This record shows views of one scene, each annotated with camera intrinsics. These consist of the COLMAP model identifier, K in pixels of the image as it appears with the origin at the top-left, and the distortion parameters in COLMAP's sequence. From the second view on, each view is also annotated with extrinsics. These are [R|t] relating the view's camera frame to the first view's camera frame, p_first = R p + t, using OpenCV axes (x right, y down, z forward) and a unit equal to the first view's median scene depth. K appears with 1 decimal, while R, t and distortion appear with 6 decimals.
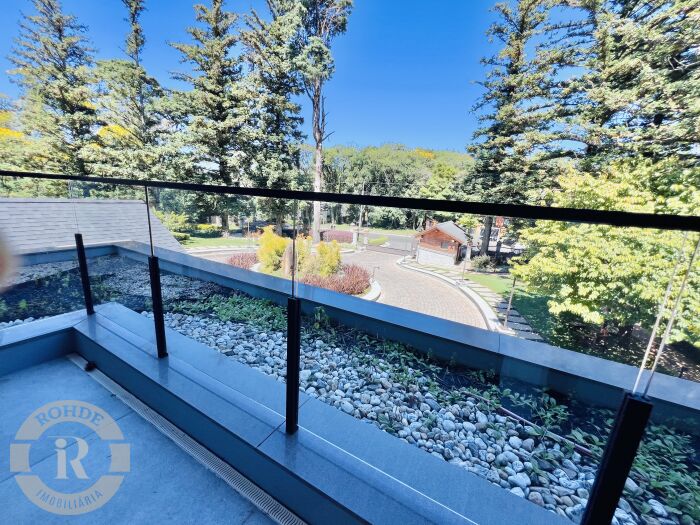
lens RADIAL K [[280.6, 0, 351.1], [0, 280.6, 263.1], [0, 0, 1]] dist [-0.001613, -0.000120]
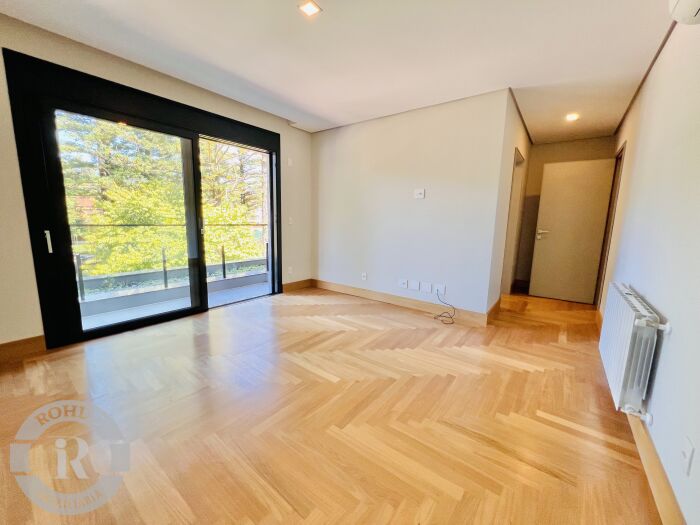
lens RADIAL K [[280.6, 0, 350.8], [0, 280.6, 262.2], [0, 0, 1]] dist [-0.001613, -0.000120]
pose [[0.150774, -0.211242, 0.965735, -0.430297], [0.222335, 0.959121, 0.175083, 0.025363], [-0.963242, 0.188319, 0.191577, -0.273818]]
